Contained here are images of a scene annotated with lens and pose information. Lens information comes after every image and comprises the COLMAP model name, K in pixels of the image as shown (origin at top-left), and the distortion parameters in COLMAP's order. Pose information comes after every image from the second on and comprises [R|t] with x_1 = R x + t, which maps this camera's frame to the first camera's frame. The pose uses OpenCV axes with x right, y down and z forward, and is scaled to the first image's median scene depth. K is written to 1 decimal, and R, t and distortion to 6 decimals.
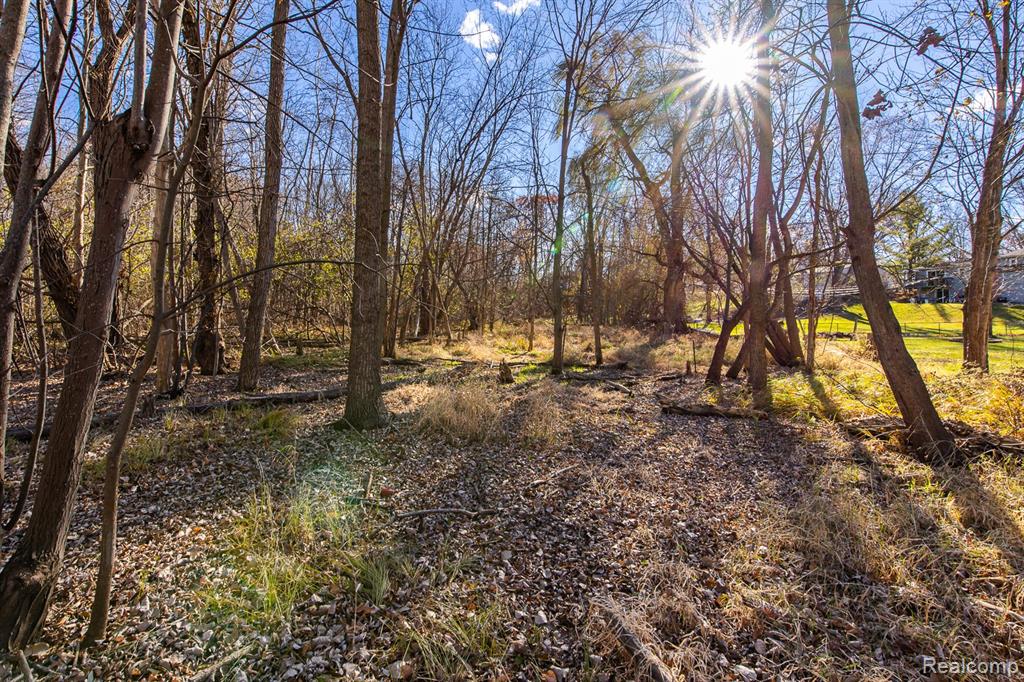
lens RADIAL K [[452.0, 0, 501.0], [0, 452.0, 321.1], [0, 0, 1]] dist [-0.001860, -0.000198]
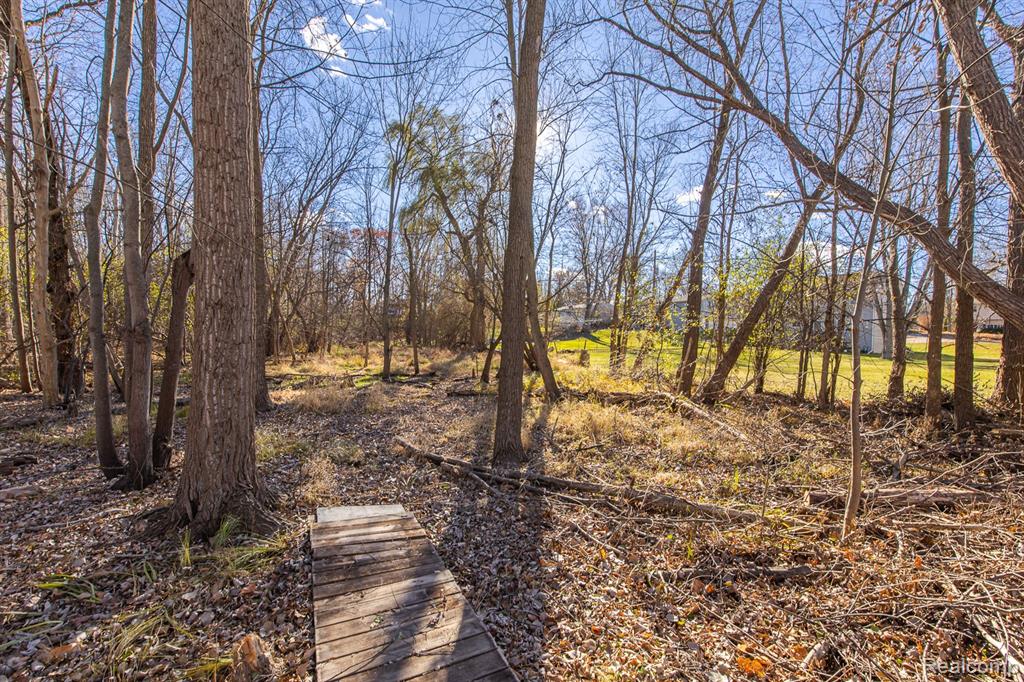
lens RADIAL K [[443.2, 0, 531.6], [0, 443.2, 341.3], [0, 0, 1]] dist [-0.000832, -0.000074]
pose [[0.909197, -0.006008, 0.416323, -0.032743], [0.007343, 0.999972, -0.001605, -0.003234], [-0.416302, 0.004517, 0.909215, -0.377518]]
